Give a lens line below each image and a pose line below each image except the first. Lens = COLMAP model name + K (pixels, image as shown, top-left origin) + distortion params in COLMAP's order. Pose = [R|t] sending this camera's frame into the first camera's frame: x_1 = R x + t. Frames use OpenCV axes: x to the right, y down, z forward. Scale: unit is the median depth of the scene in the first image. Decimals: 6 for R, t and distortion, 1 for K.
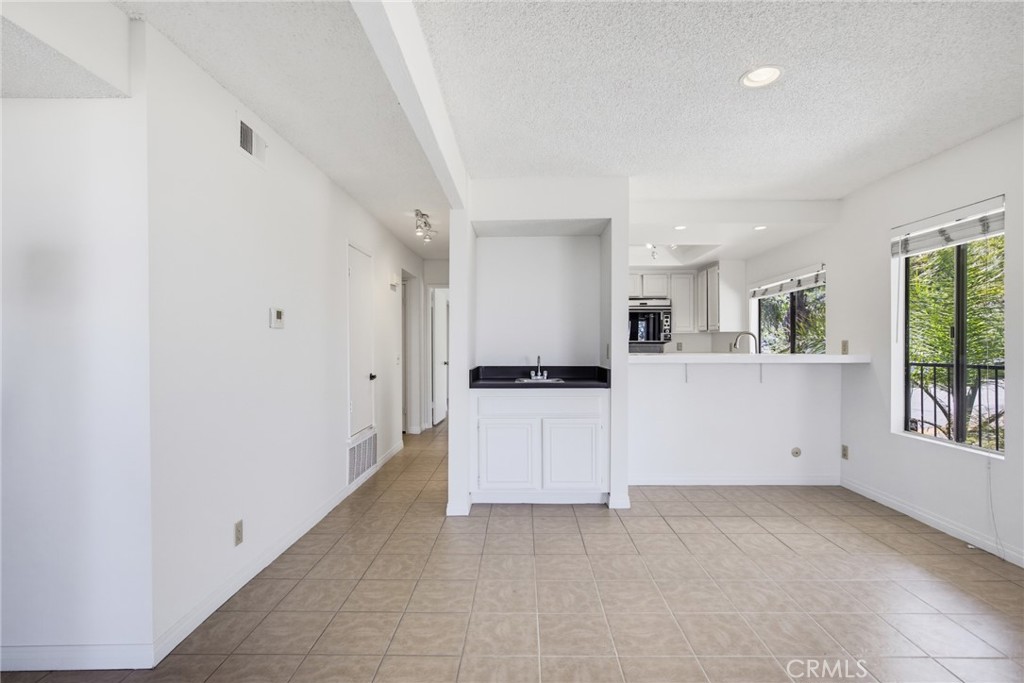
lens RADIAL K [[482.4, 0, 517.7], [0, 482.4, 344.7], [0, 0, 1]] dist [-0.001343, -0.000970]
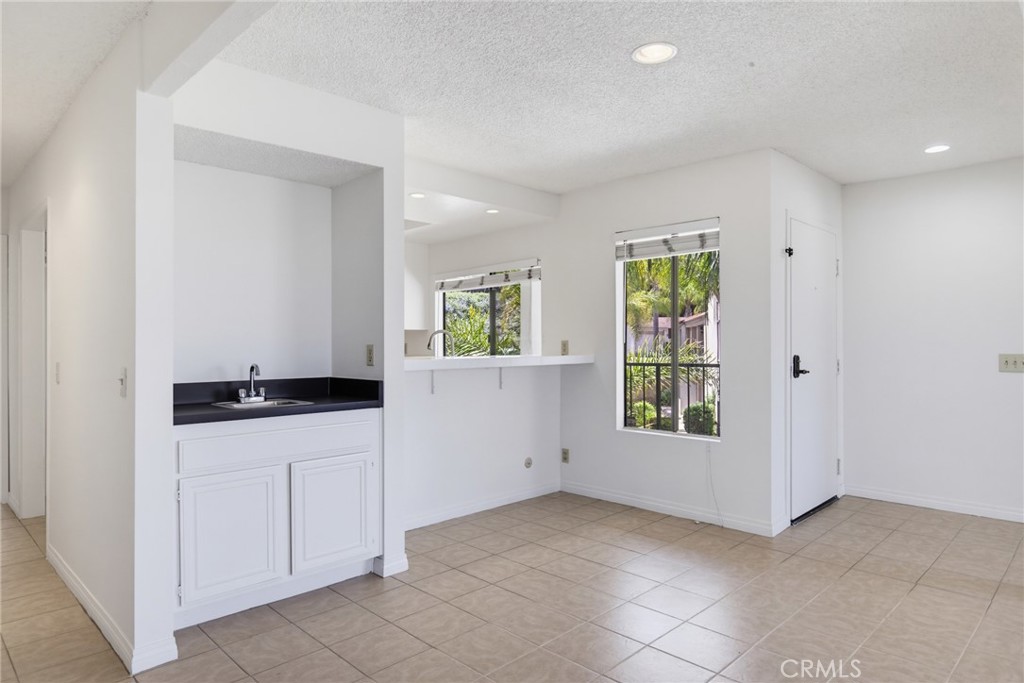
lens RADIAL K [[620.2, 0, 513.3], [0, 620.2, 344.2], [0, 0, 1]] dist [-0.005064, 0.002029]
pose [[0.699752, -0.002021, 0.714383, -0.324604], [0.003696, 0.999993, -0.000792, -0.000949], [-0.714376, 0.003195, 0.699755, 0.227020]]
